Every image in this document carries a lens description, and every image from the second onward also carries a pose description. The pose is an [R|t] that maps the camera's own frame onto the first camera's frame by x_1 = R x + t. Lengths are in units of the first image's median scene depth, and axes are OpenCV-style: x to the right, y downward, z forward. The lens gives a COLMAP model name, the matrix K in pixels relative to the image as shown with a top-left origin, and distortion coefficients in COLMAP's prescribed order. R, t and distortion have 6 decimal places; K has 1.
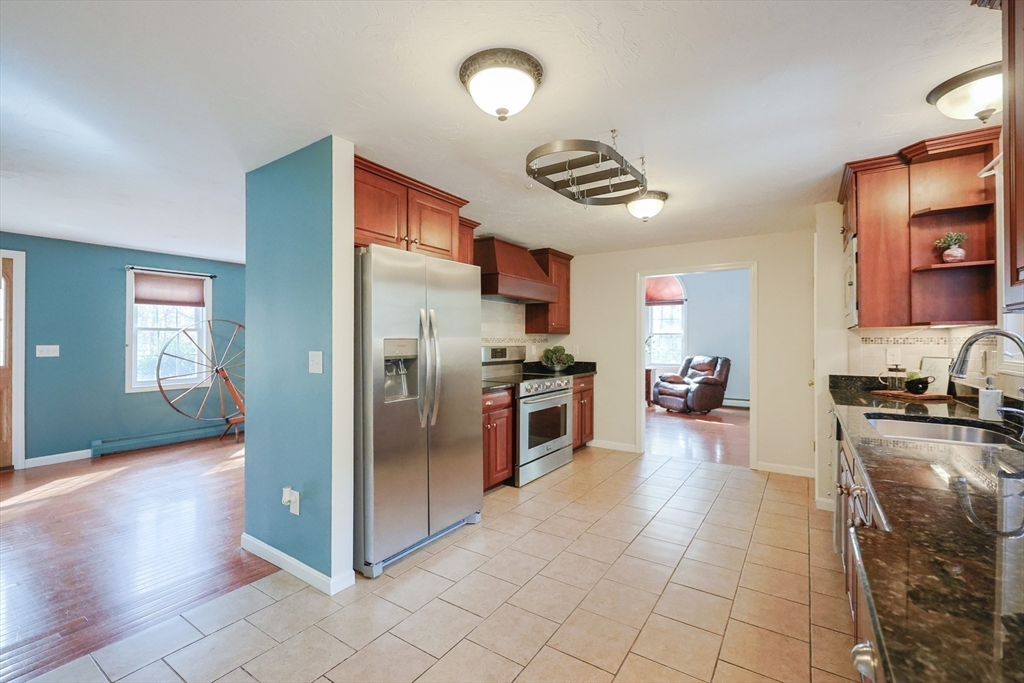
lens RADIAL K [[437.7, 0, 512.0], [0, 437.7, 341.5], [0, 0, 1]] dist [-0.002220, -0.000185]
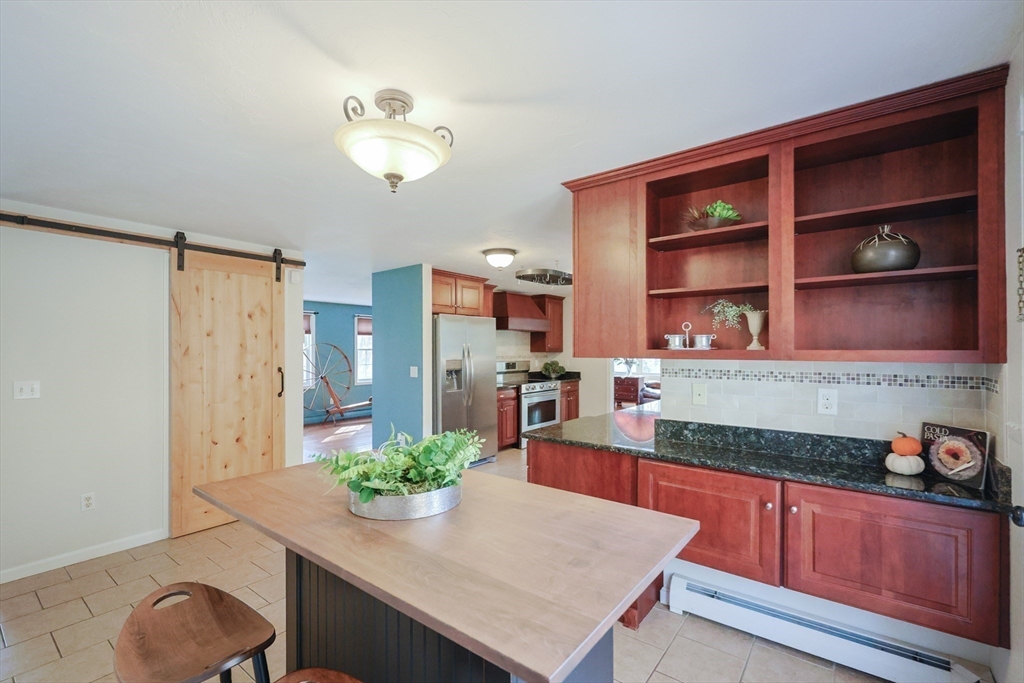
lens RADIAL K [[446.4, 0, 517.9], [0, 446.4, 326.4], [0, 0, 1]] dist [-0.000867, -0.000159]
pose [[0.998584, -0.006922, -0.052748, 0.085301], [0.004005, 0.998468, -0.055190, -0.026912], [0.053049, 0.054900, 0.997082, -0.609301]]
